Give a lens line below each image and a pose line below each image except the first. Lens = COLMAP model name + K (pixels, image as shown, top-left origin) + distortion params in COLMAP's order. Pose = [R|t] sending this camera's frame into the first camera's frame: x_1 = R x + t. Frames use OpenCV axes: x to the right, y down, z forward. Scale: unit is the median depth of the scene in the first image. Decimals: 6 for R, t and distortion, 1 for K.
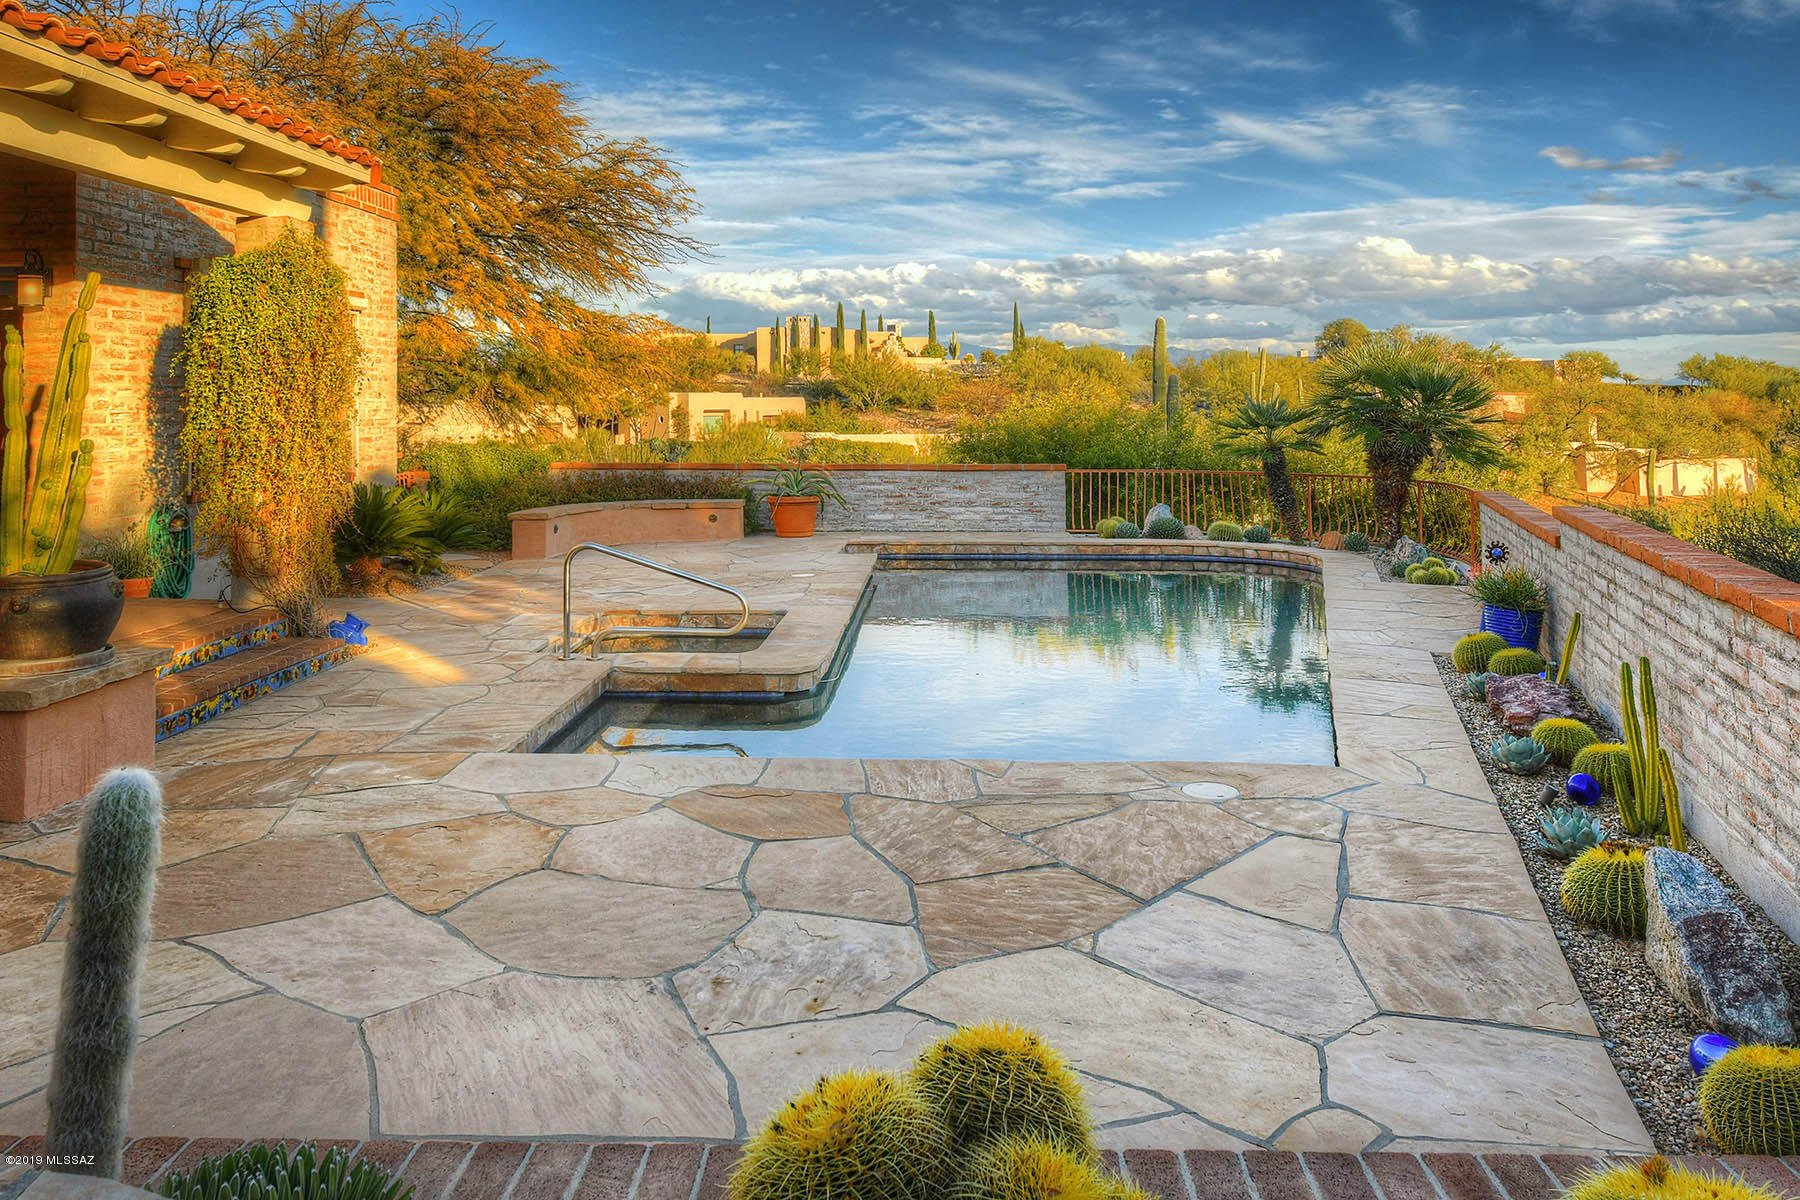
lens RADIAL K [[1224.4, 0, 900.0], [0, 1224.4, 600.0], [0, 0, 1]] dist [0.007348, 0.000176]
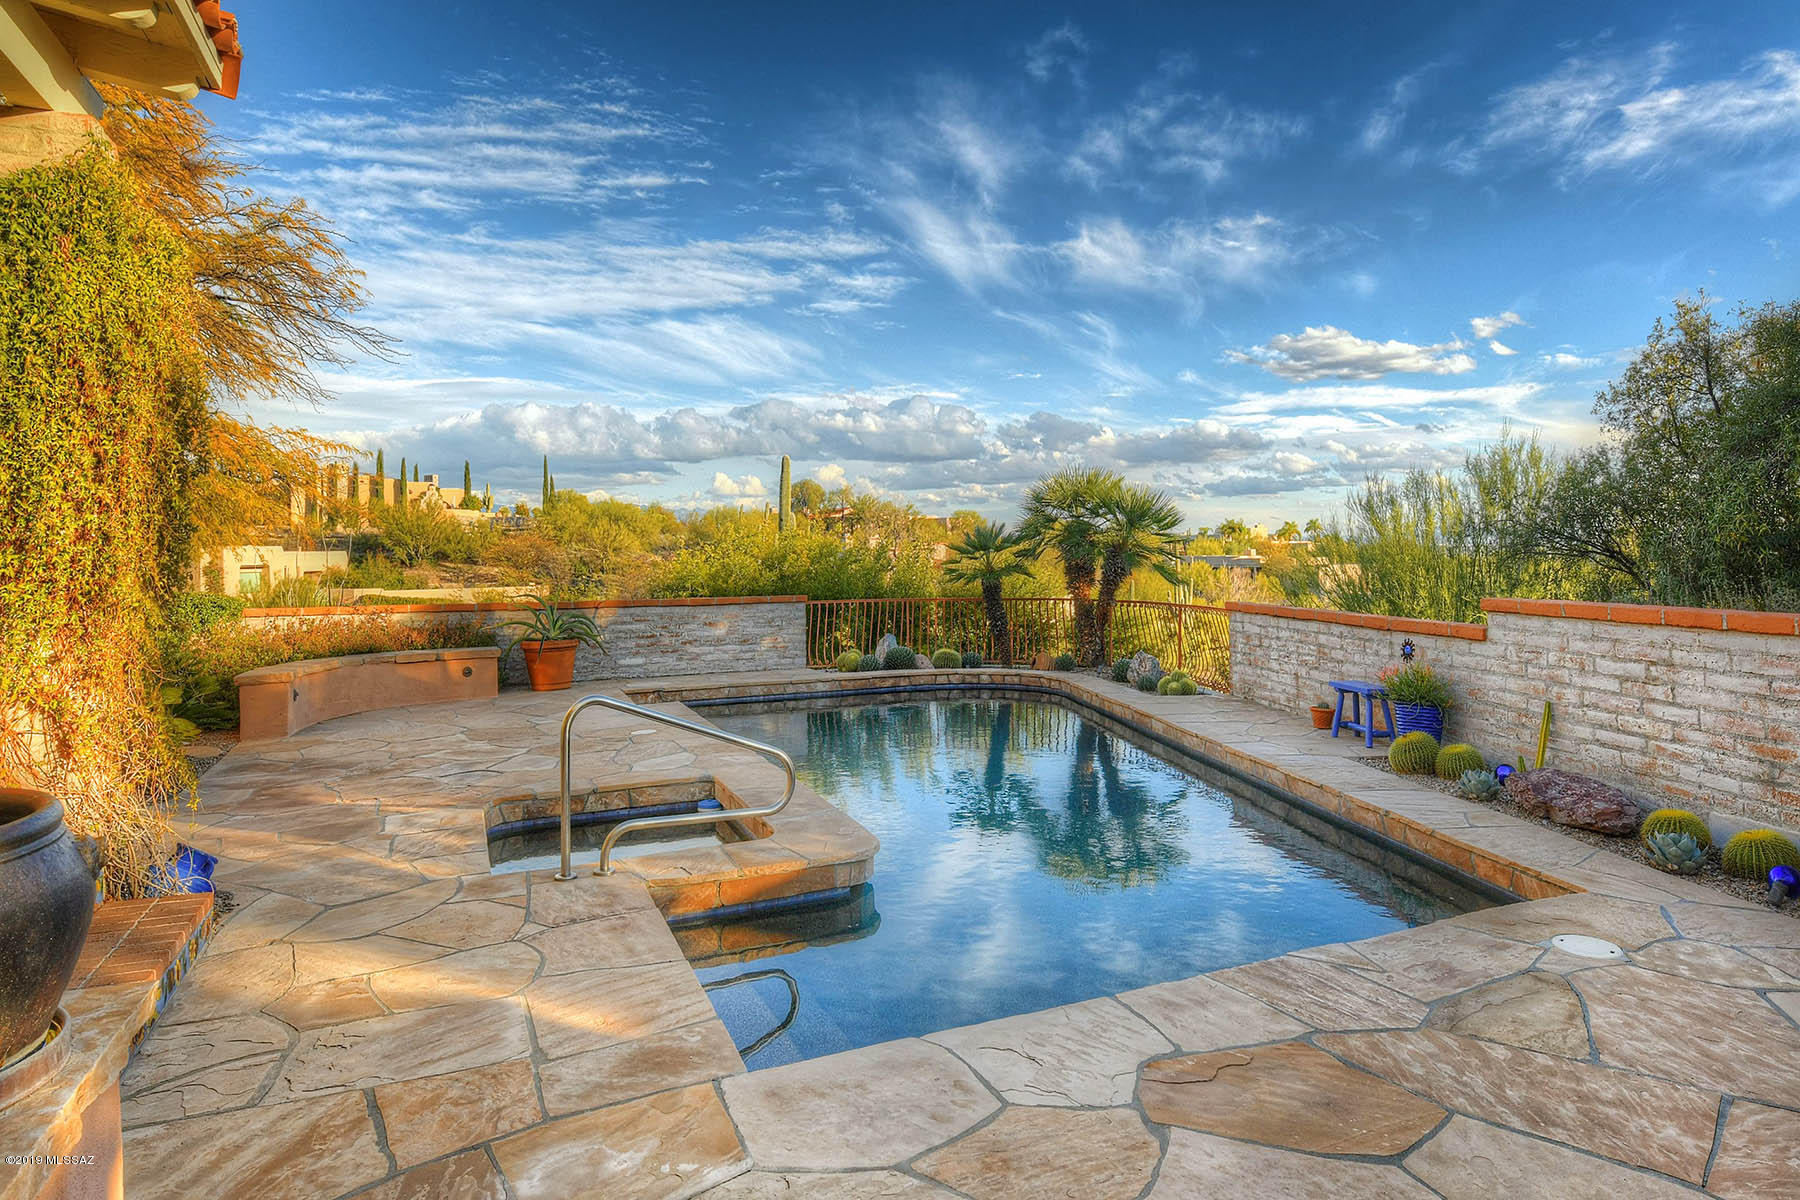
lens RADIAL K [[1180.3, 0, 898.1], [0, 1180.3, 714.5], [0, 0, 1]] dist [-0.007284, -0.002510]
pose [[0.927379, -0.074148, 0.366703, -0.141028], [0.083054, 0.996508, -0.008545, -0.007553], [-0.364789, 0.038381, 0.930299, 0.151614]]
